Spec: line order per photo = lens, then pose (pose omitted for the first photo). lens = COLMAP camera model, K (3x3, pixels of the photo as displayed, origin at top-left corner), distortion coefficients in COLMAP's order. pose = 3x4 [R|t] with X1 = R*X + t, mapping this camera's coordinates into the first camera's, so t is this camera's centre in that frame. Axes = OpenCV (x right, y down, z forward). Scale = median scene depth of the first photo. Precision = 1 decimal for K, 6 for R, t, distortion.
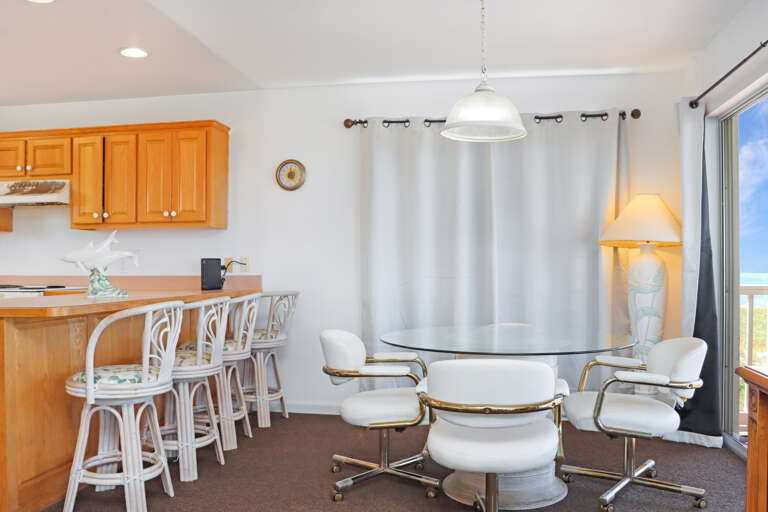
lens RADIAL K [[634.5, 0, 368.7], [0, 634.5, 266.5], [0, 0, 1]] dist [-0.160057, 0.148328]
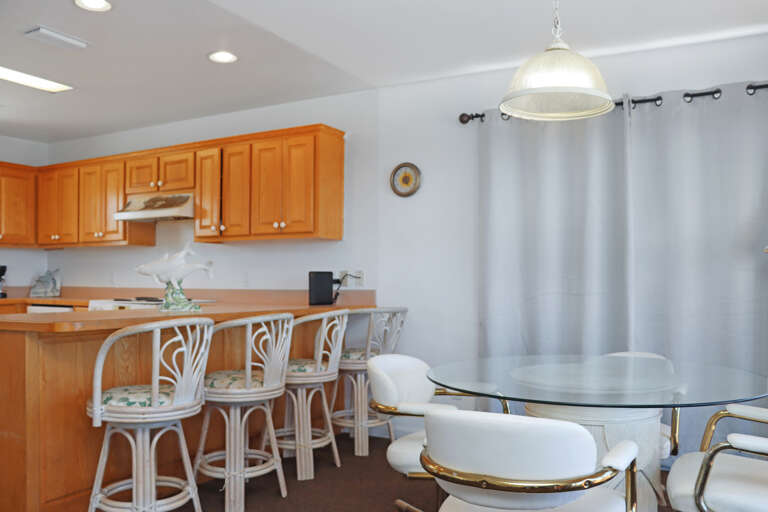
lens RADIAL K [[620.3, 0, 416.8], [0, 620.3, 291.2], [0, 0, 1]] dist [-0.161250, 0.147981]
pose [[0.957133, 0.009878, -0.289480, 0.157389], [-0.004968, 0.999831, 0.017692, -0.000369], [0.289606, -0.015496, 0.957020, 0.158477]]
